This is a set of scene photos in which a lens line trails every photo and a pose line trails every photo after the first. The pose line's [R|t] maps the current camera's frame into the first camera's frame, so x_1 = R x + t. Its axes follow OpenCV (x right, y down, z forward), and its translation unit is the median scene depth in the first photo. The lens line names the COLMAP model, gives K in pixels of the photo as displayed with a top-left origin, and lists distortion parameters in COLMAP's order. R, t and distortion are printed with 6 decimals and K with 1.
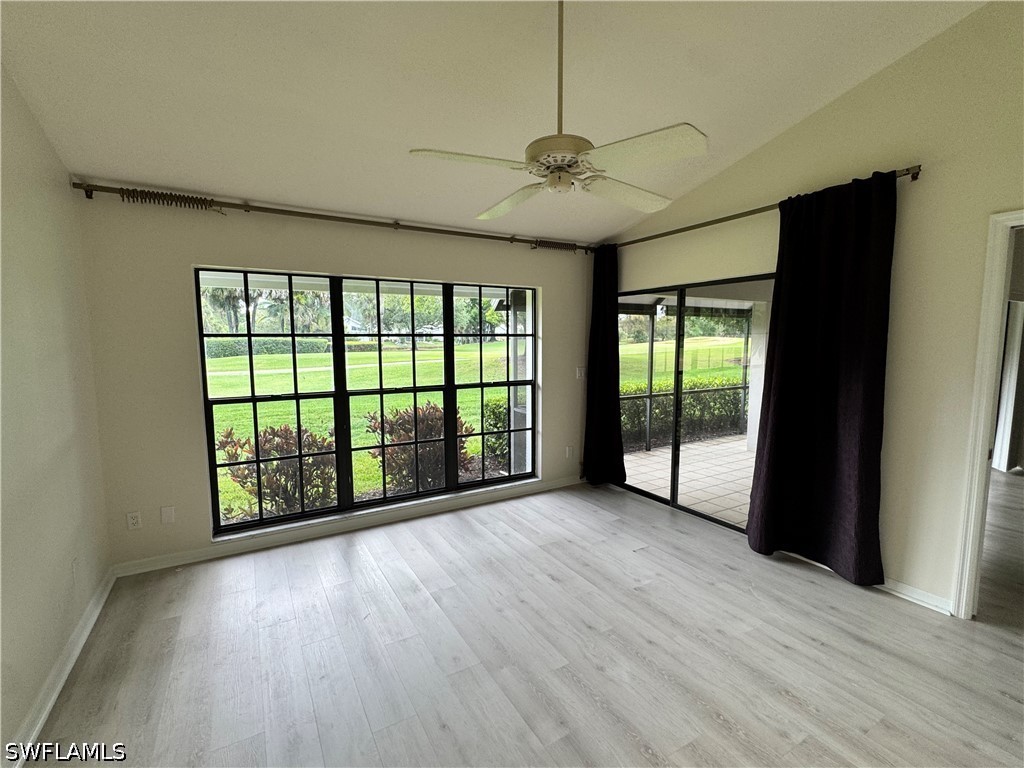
lens RADIAL K [[462.9, 0, 511.8], [0, 462.9, 385.3], [0, 0, 1]] dist [-0.004283, -0.000125]
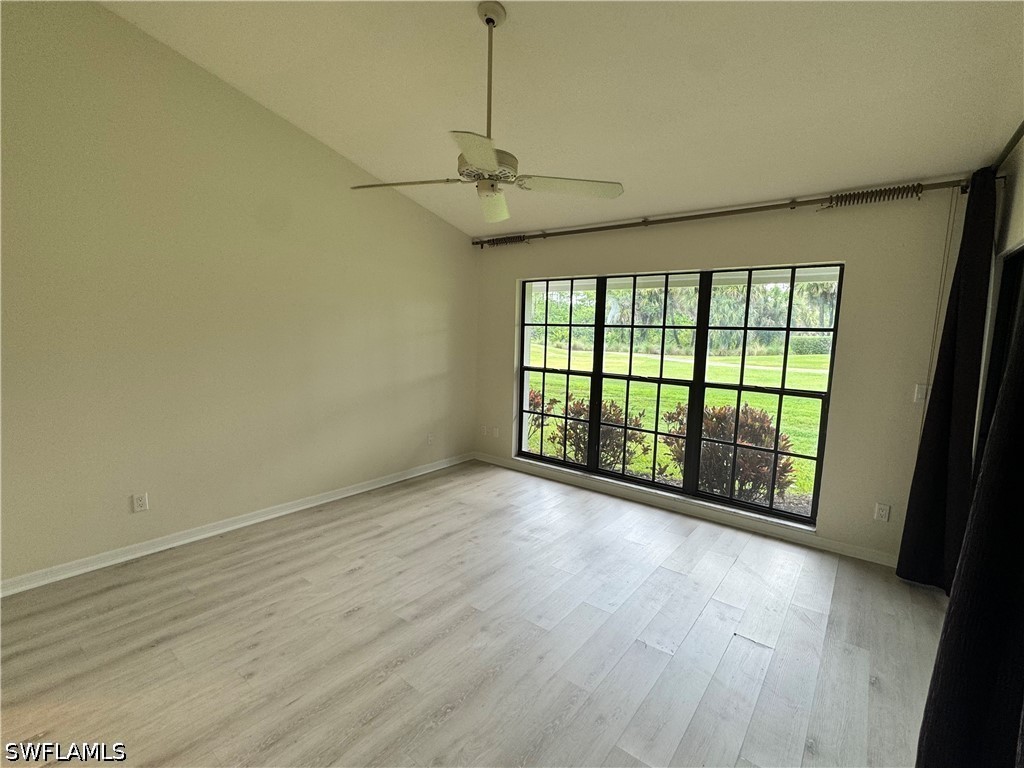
lens RADIAL K [[462.9, 0, 511.3], [0, 462.9, 385.2], [0, 0, 1]] dist [-0.004283, -0.000125]
pose [[0.360734, 0.127838, -0.923866, 0.677138], [-0.117776, 0.988876, 0.090847, -0.038749], [0.925203, 0.076038, 0.371777, 0.357722]]
